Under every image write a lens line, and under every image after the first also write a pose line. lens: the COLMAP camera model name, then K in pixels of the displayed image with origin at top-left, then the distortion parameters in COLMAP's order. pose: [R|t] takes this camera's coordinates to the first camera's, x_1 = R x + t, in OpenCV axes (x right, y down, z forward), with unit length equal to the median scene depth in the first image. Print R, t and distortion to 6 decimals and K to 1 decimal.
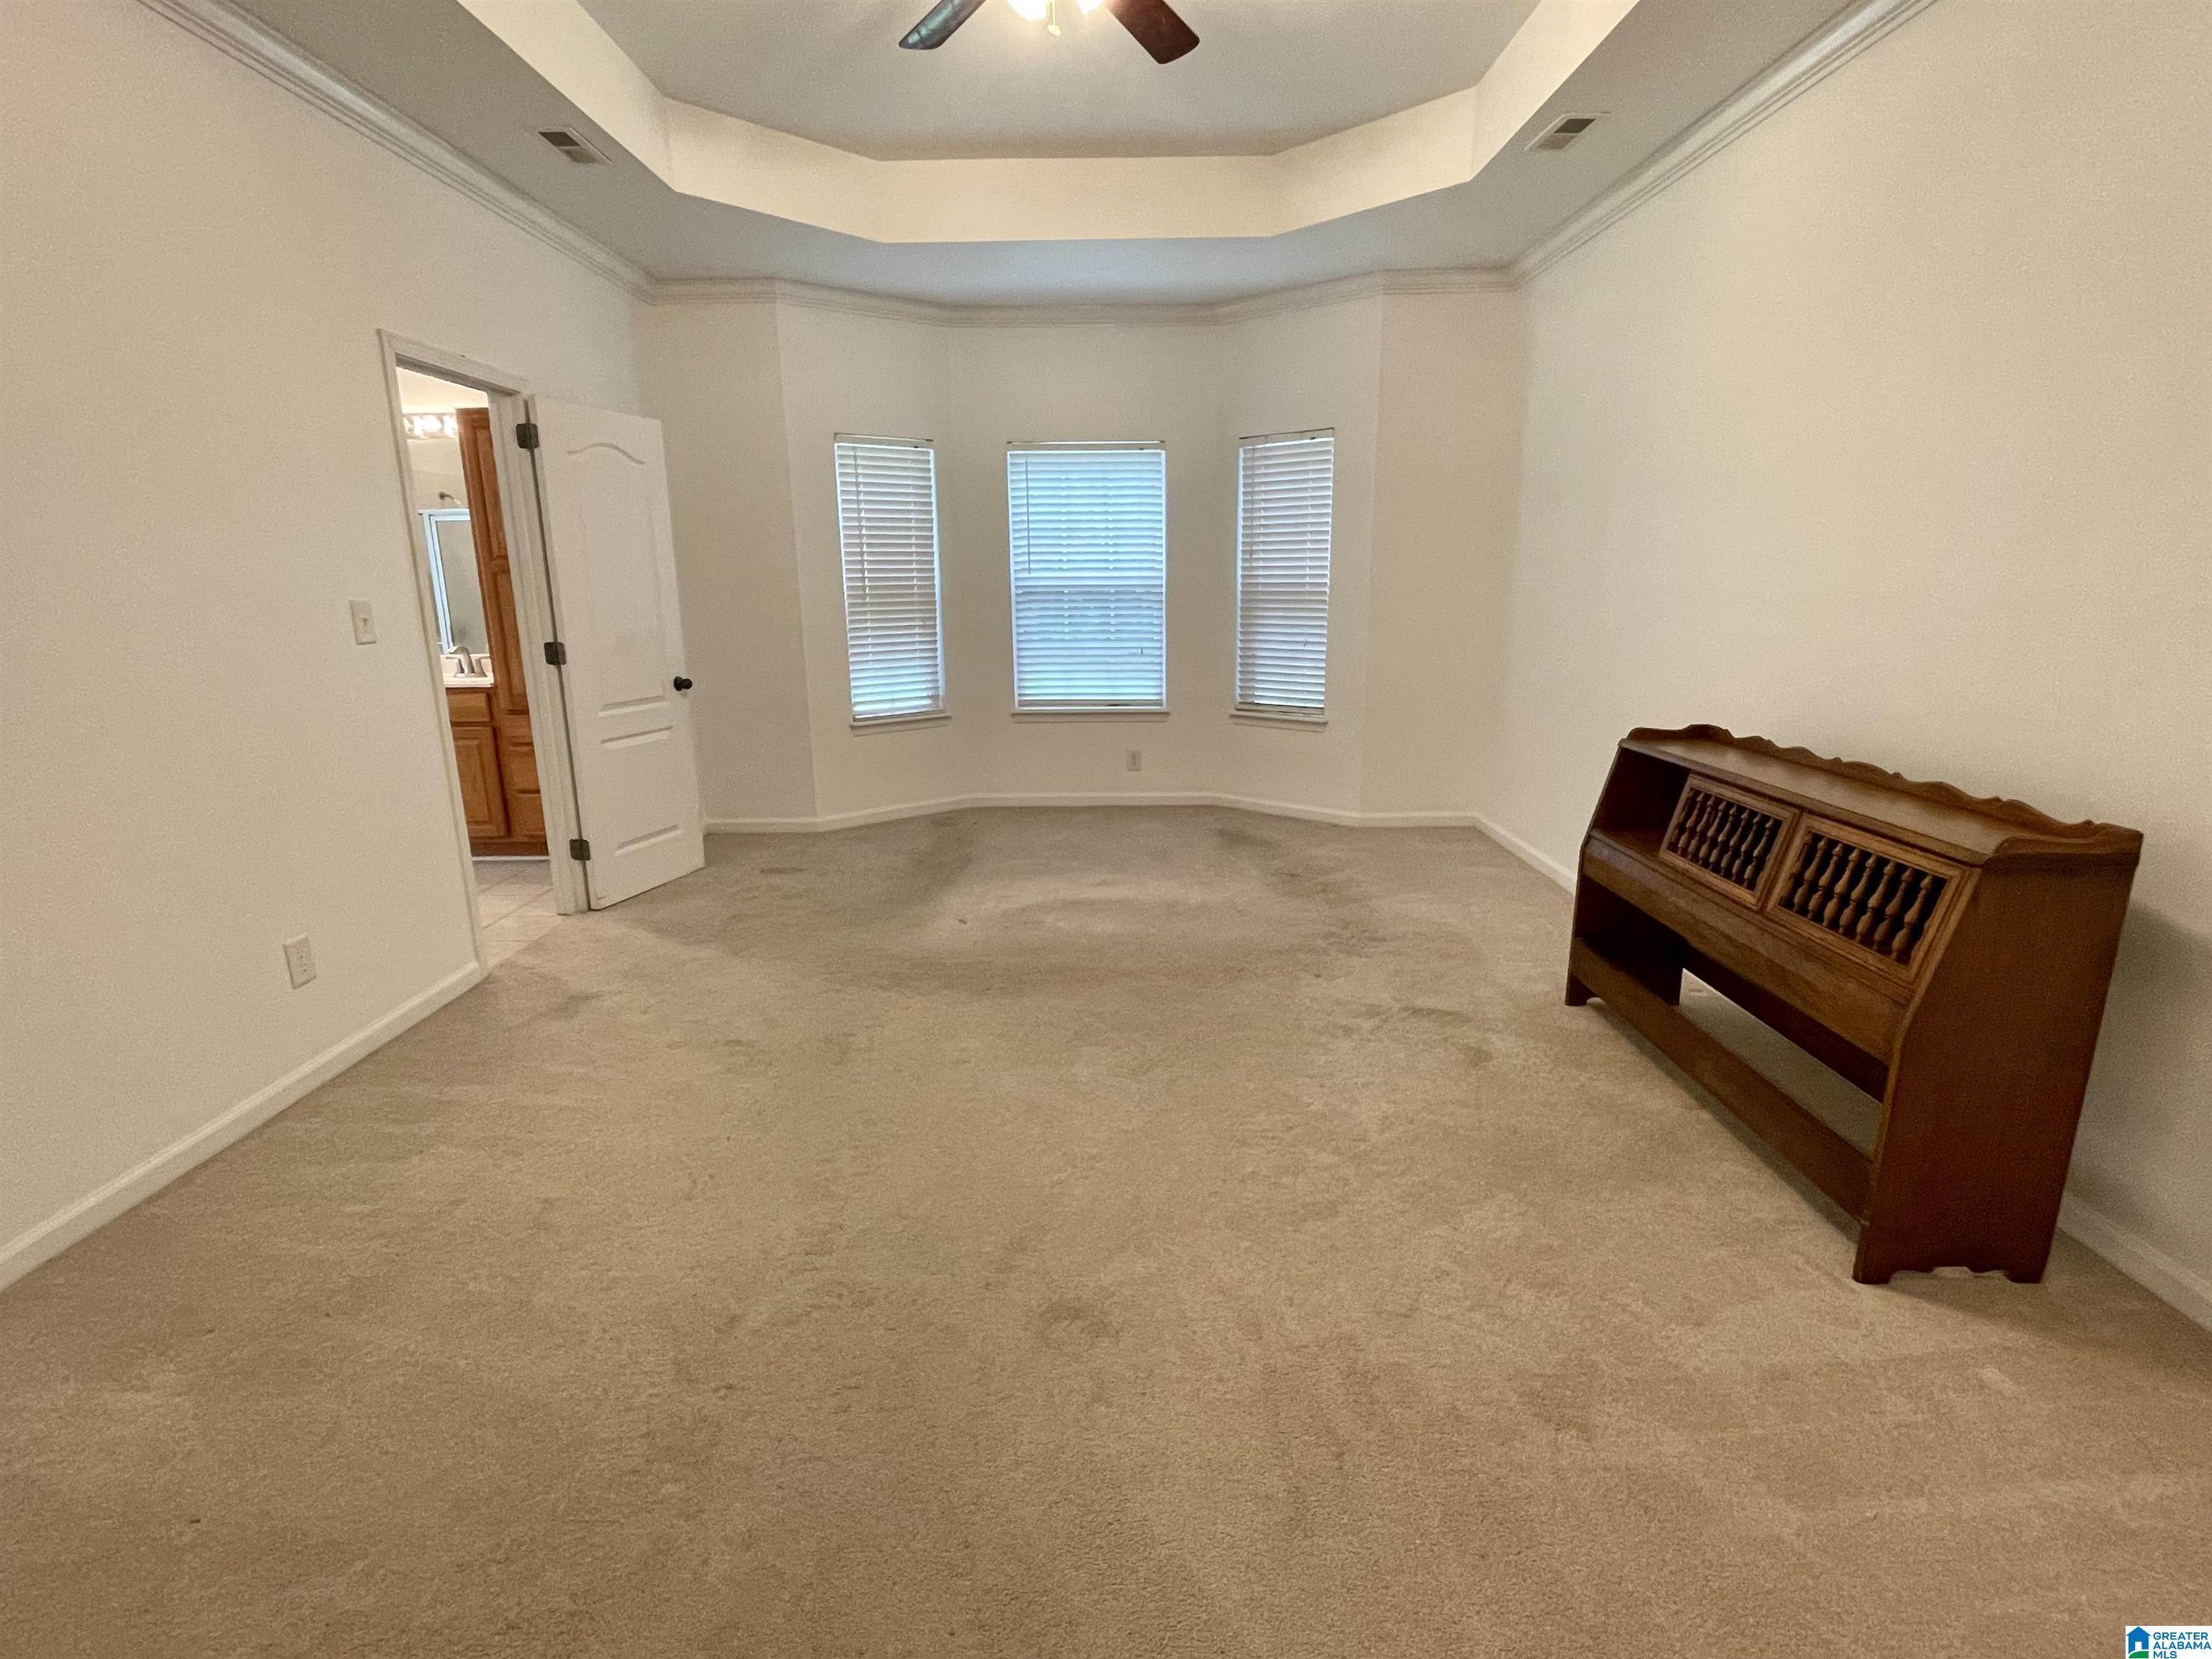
lens RADIAL K [[1056.0, 0, 1106.0], [0, 1056.0, 829.5], [0, 0, 1]] dist [-0.001518, -0.000184]
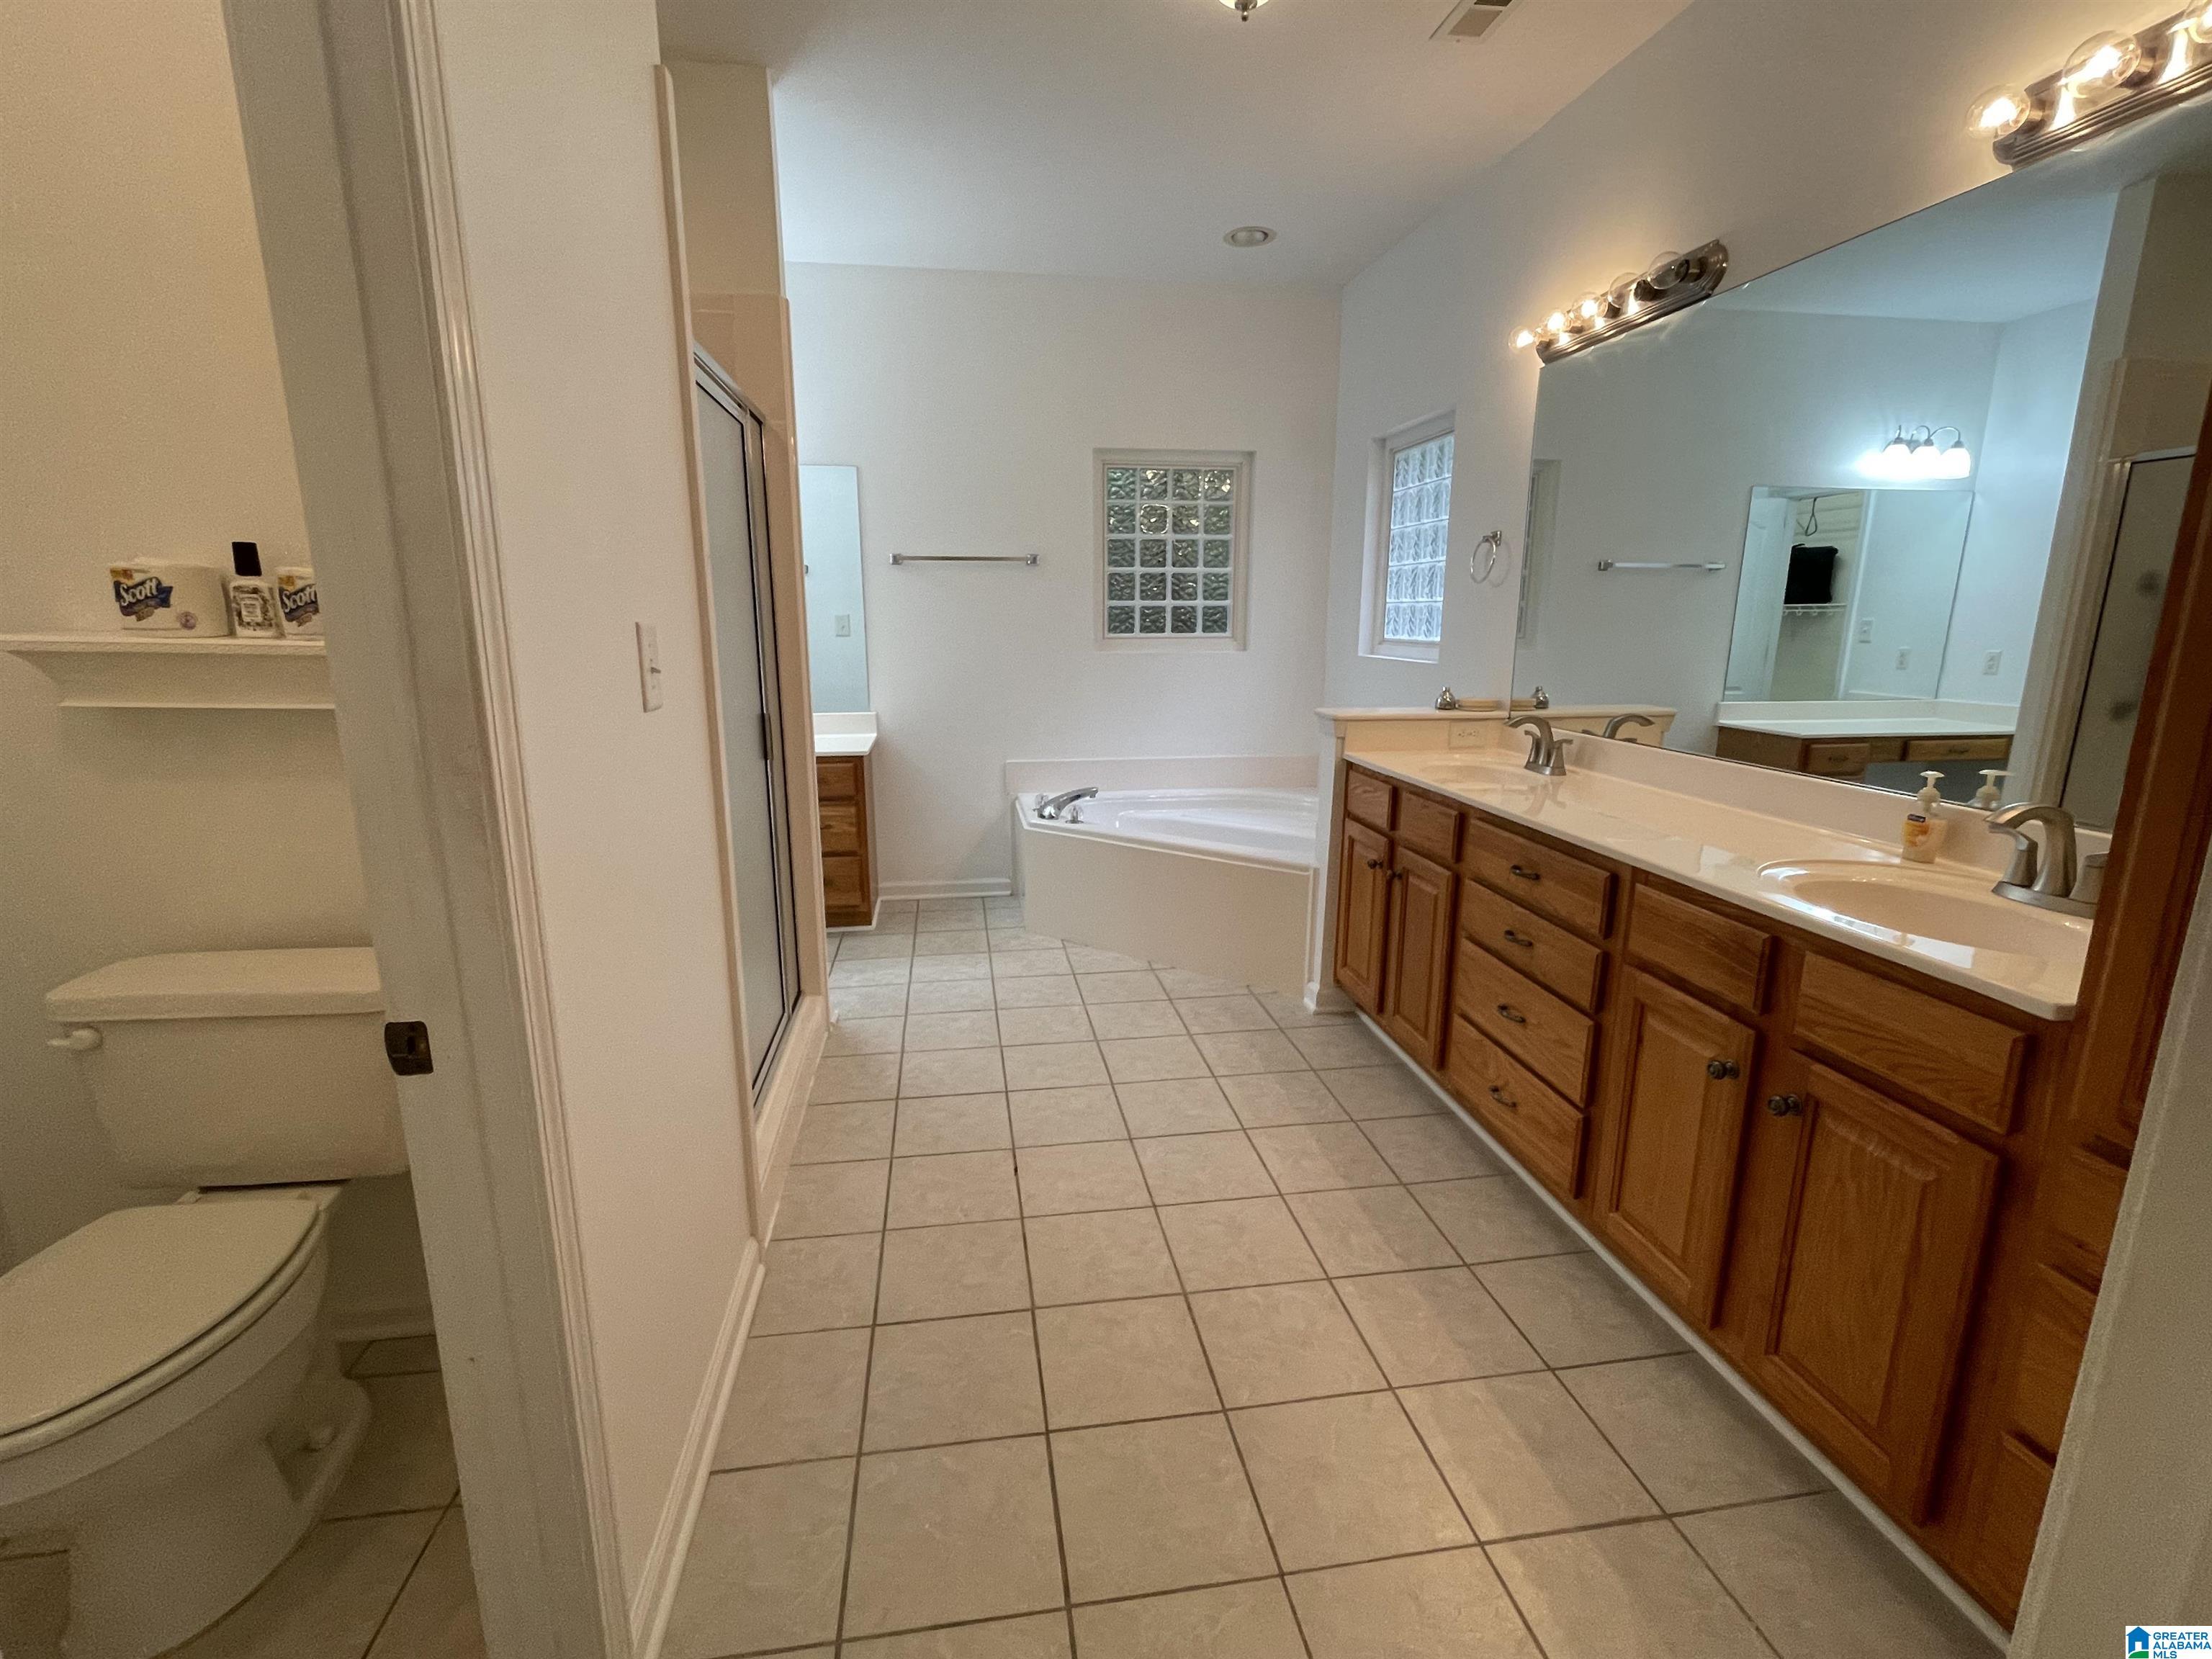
lens RADIAL K [[998.3, 0, 1106.0], [0, 998.3, 829.5], [0, 0, 1]] dist [-0.001284, -0.000276]
pose [[0.157308, 0.220837, -0.962541, -0.407265], [-0.232117, 0.955639, 0.181319, -0.167774], [0.959883, 0.194899, 0.201589, 0.738004]]
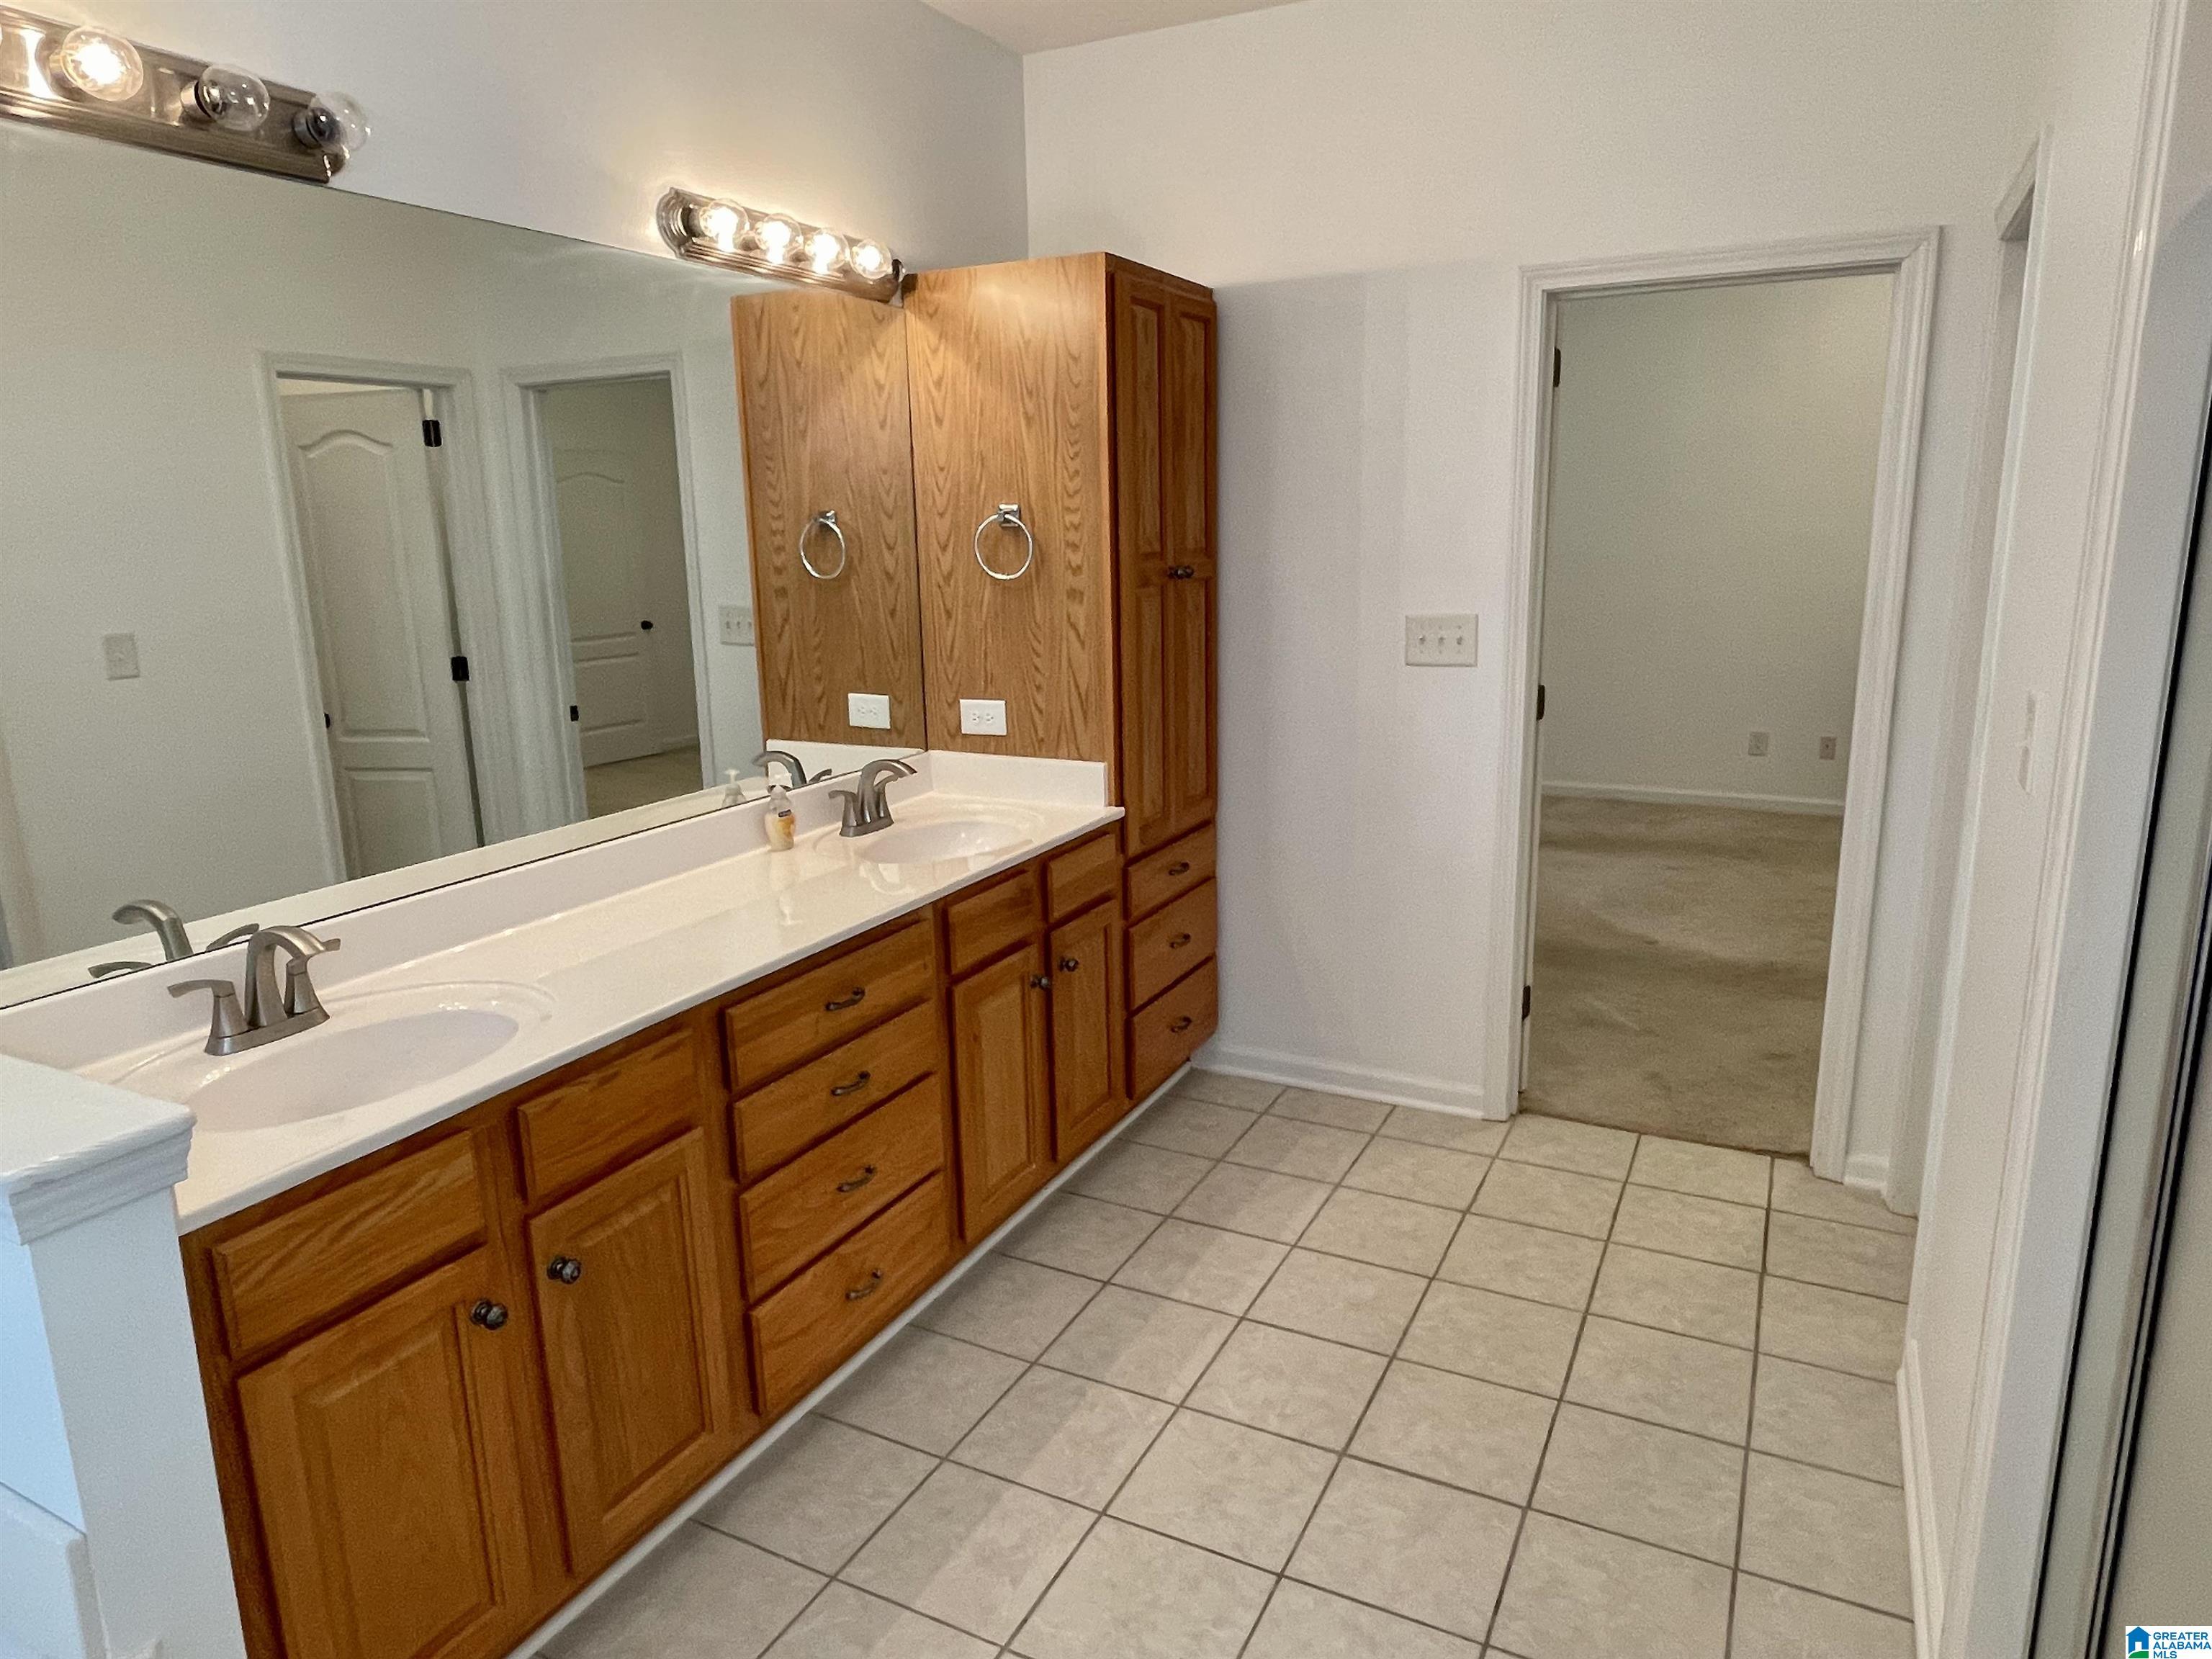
lens RADIAL K [[1366.8, 0, 1098.8], [0, 1366.8, 830.1], [0, 0, 1]] dist [-0.003409, 0.000420]
pose [[0.456882, -0.196801, 0.867484, -1.142849], [0.224298, 0.969195, 0.101743, -0.196134], [-0.860784, 0.148090, 0.486950, 0.699456]]
